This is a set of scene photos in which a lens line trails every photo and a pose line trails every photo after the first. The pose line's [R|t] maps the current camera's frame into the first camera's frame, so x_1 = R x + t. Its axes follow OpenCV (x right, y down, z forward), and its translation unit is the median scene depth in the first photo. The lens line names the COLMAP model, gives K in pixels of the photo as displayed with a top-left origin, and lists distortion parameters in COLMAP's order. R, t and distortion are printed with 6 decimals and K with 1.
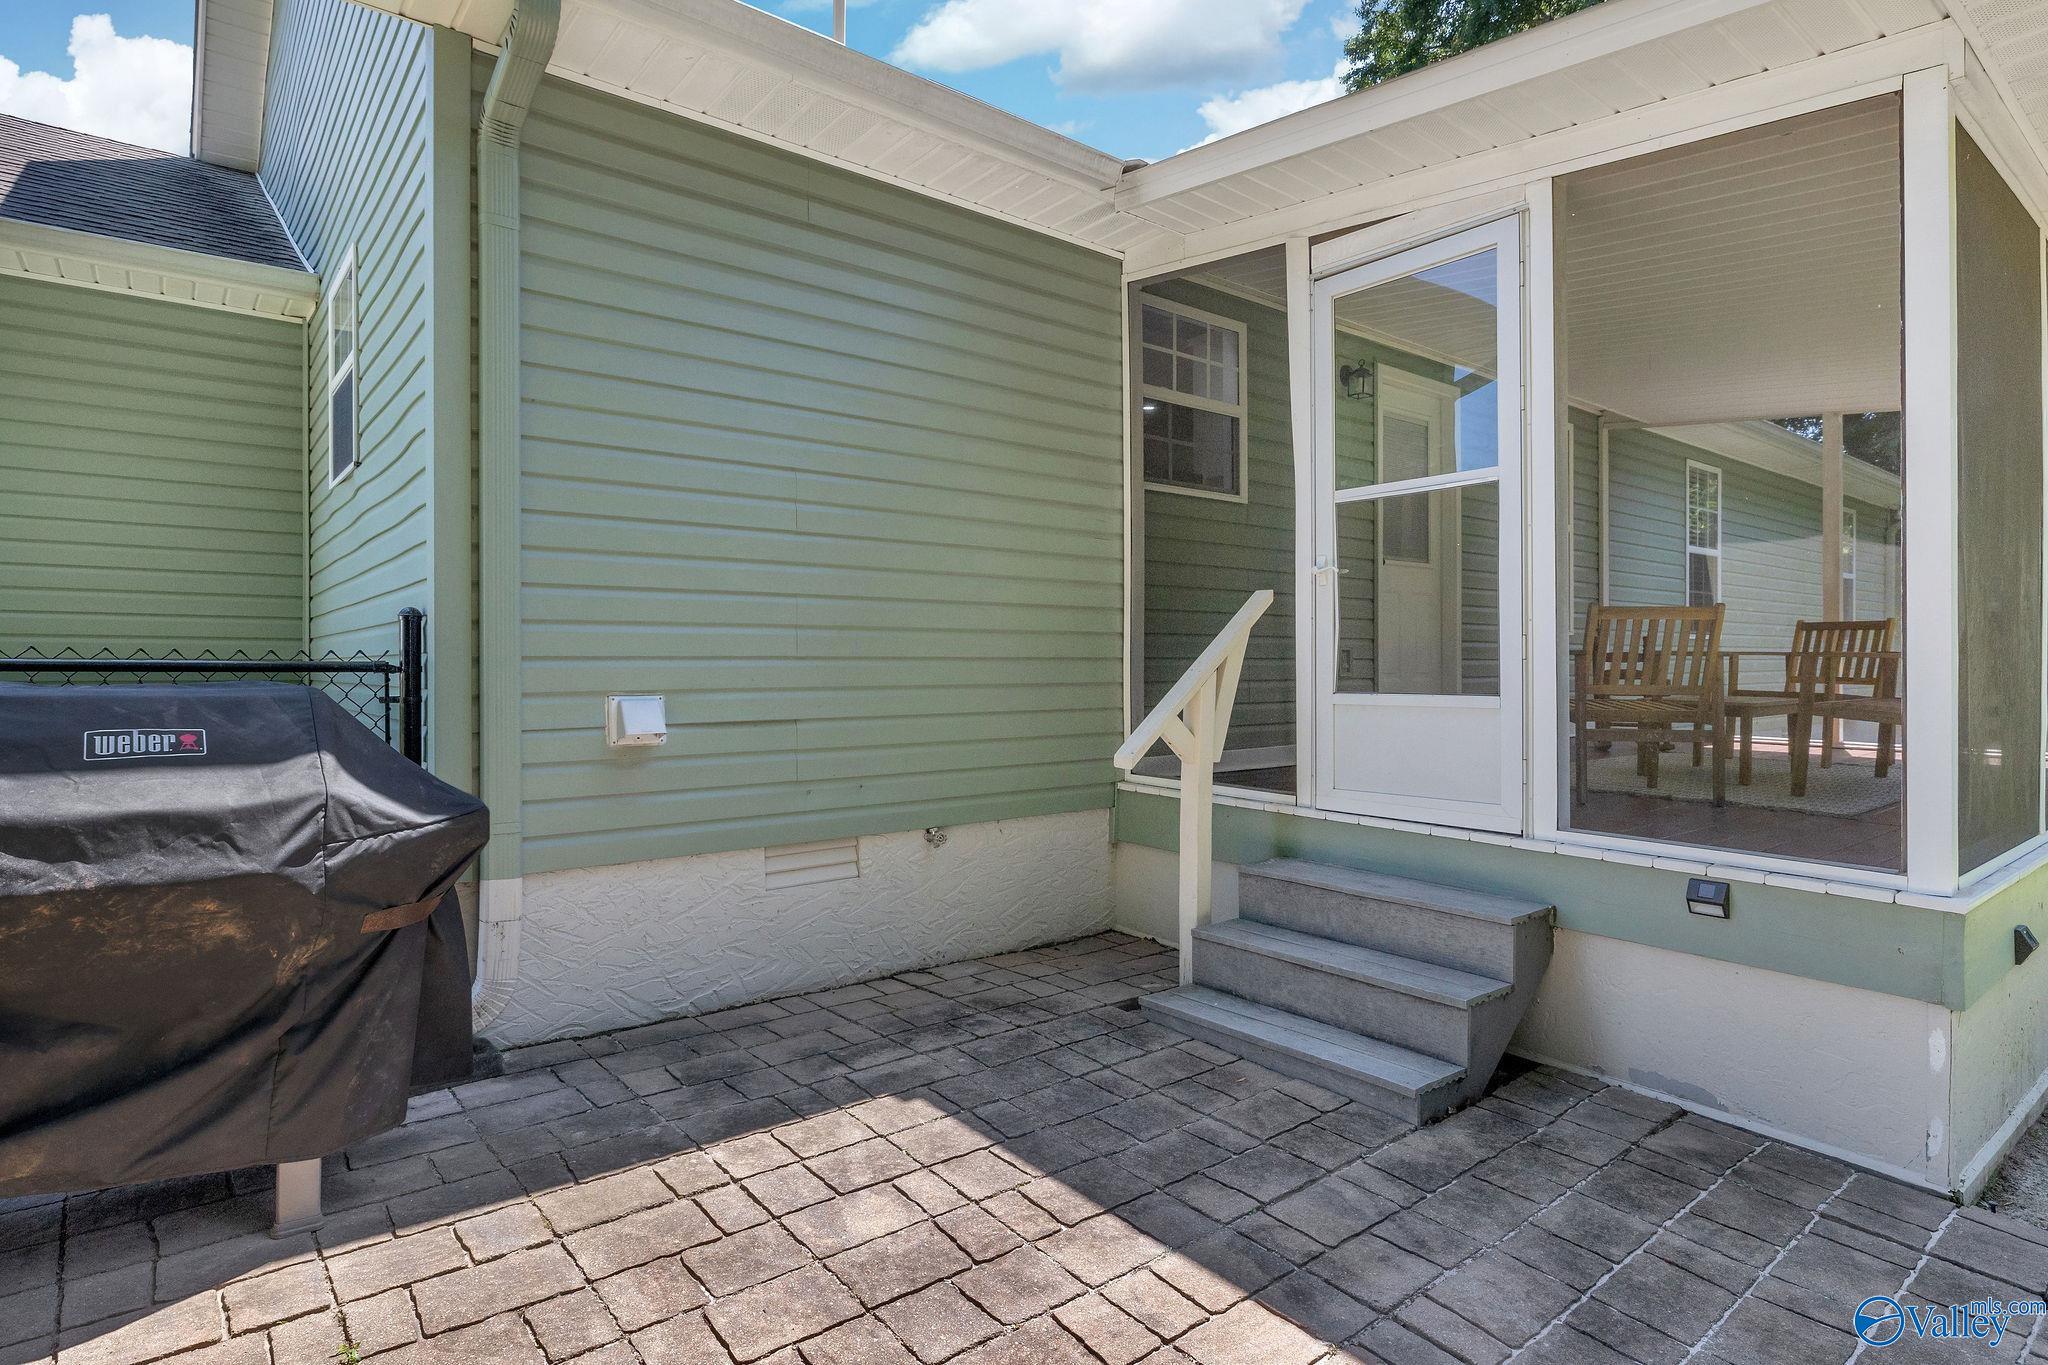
lens RADIAL K [[1116.7, 0, 1034.1], [0, 1116.7, 674.7], [0, 0, 1]] dist [-0.003744, -0.000038]
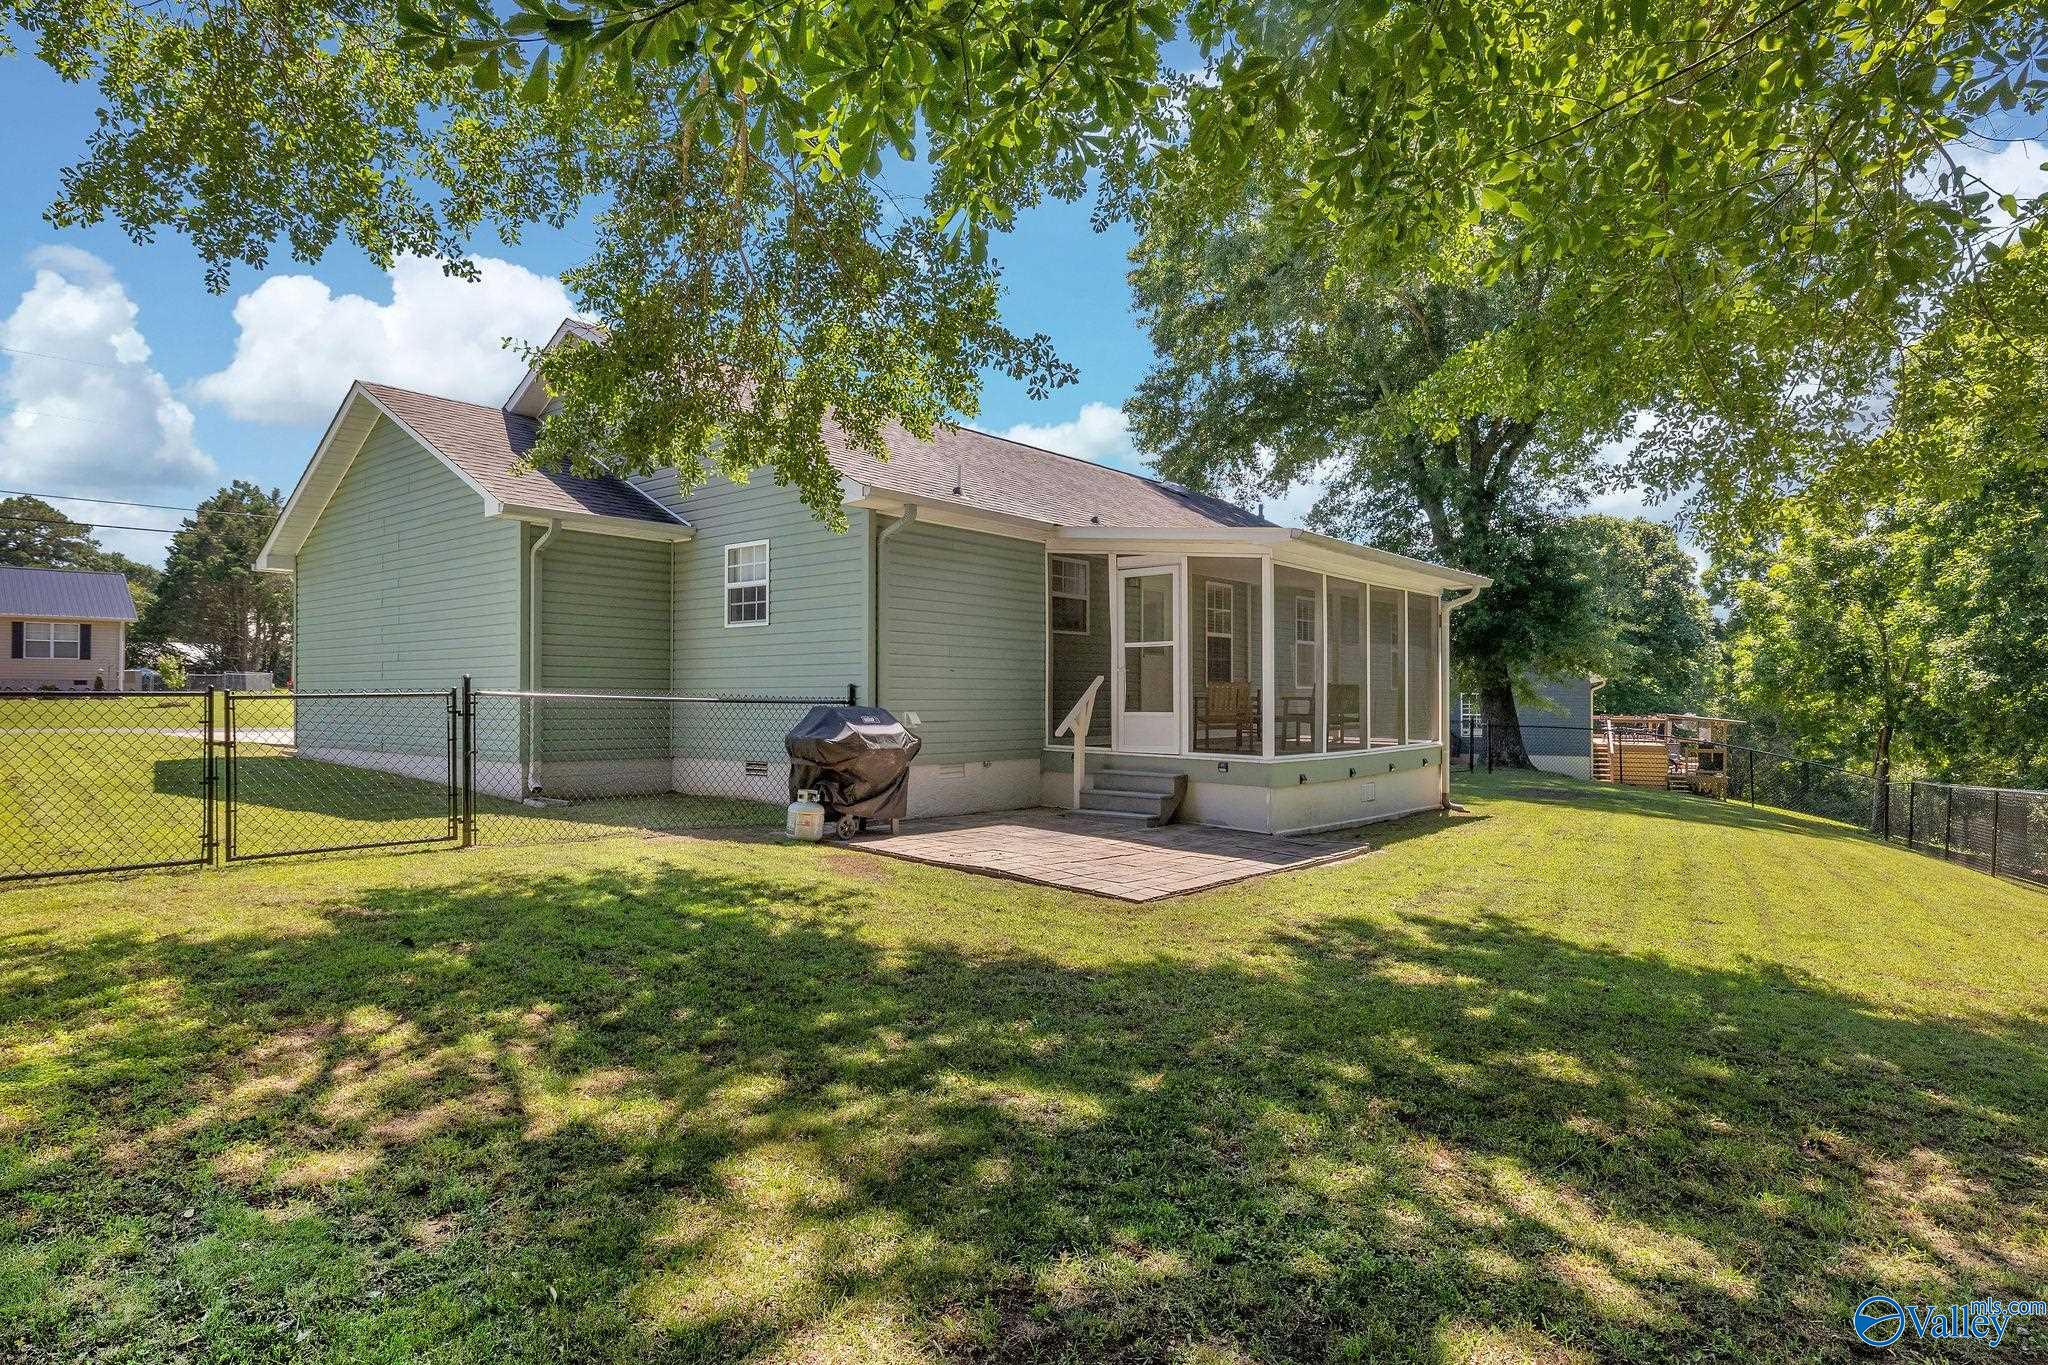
lens RADIAL K [[1116.7, 0, 1034.1], [0, 1116.7, 674.7], [0, 0, 1]] dist [-0.003744, -0.000038]
pose [[0.981626, 0.008736, 0.190616, -0.540262], [-0.006181, 0.999883, -0.013995, -0.038458], [-0.190716, 0.012560, 0.981565, -1.896414]]
